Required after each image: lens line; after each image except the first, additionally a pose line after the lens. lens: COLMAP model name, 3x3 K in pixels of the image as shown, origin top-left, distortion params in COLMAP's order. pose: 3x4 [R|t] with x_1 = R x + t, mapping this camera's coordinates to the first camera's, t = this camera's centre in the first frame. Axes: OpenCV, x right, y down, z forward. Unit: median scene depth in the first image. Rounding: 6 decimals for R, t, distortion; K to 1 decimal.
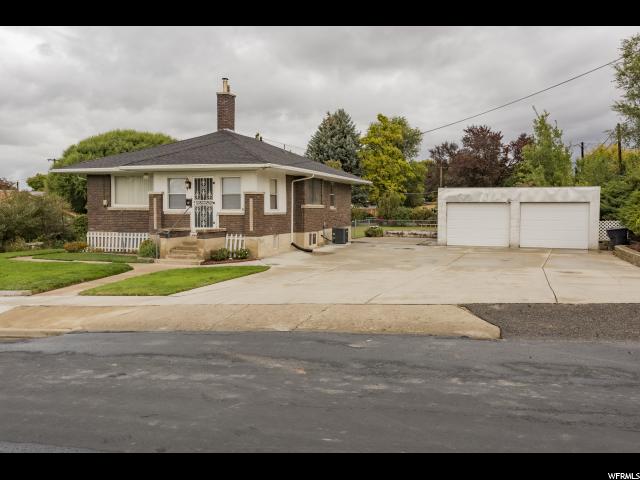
lens RADIAL K [[562.6, 0, 319.9], [0, 562.6, 239.7], [0, 0, 1]] dist [0.002965, 0.000287]
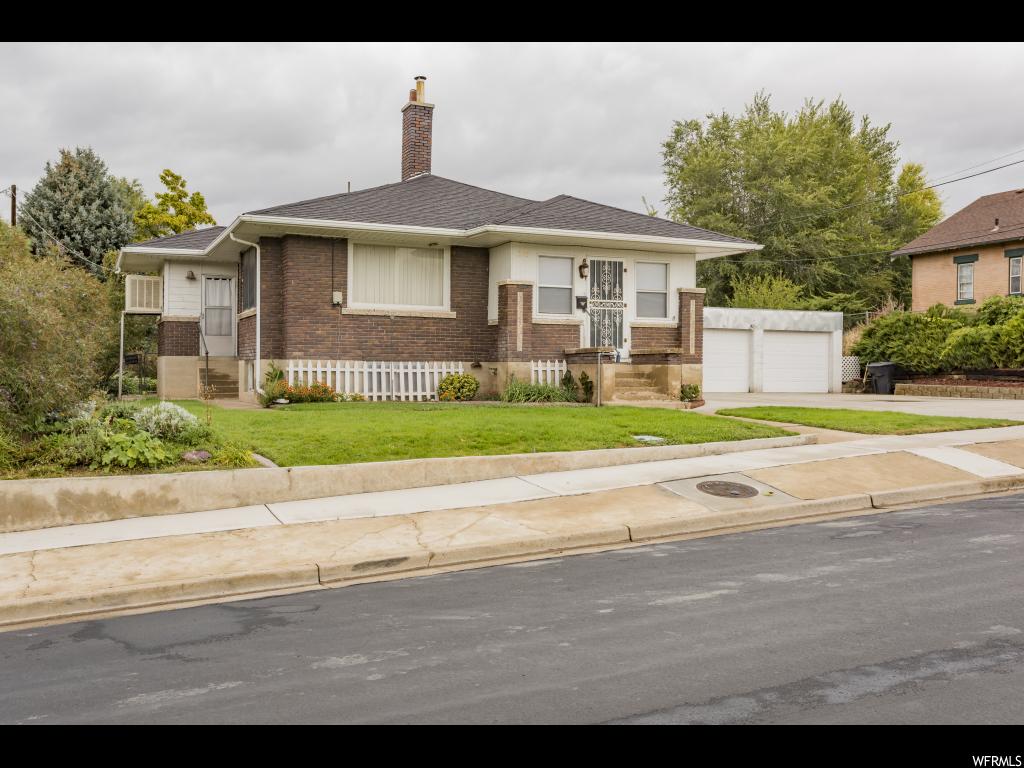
lens RADIAL K [[1039.2, 0, 511.9], [0, 1039.2, 383.7], [0, 0, 1]] dist [0.076085, 0.000000]
pose [[0.740684, -0.001758, 0.671851, -0.963456], [0.033284, 0.998865, -0.034080, 0.045220], [-0.671028, 0.047605, 0.739902, 0.293033]]
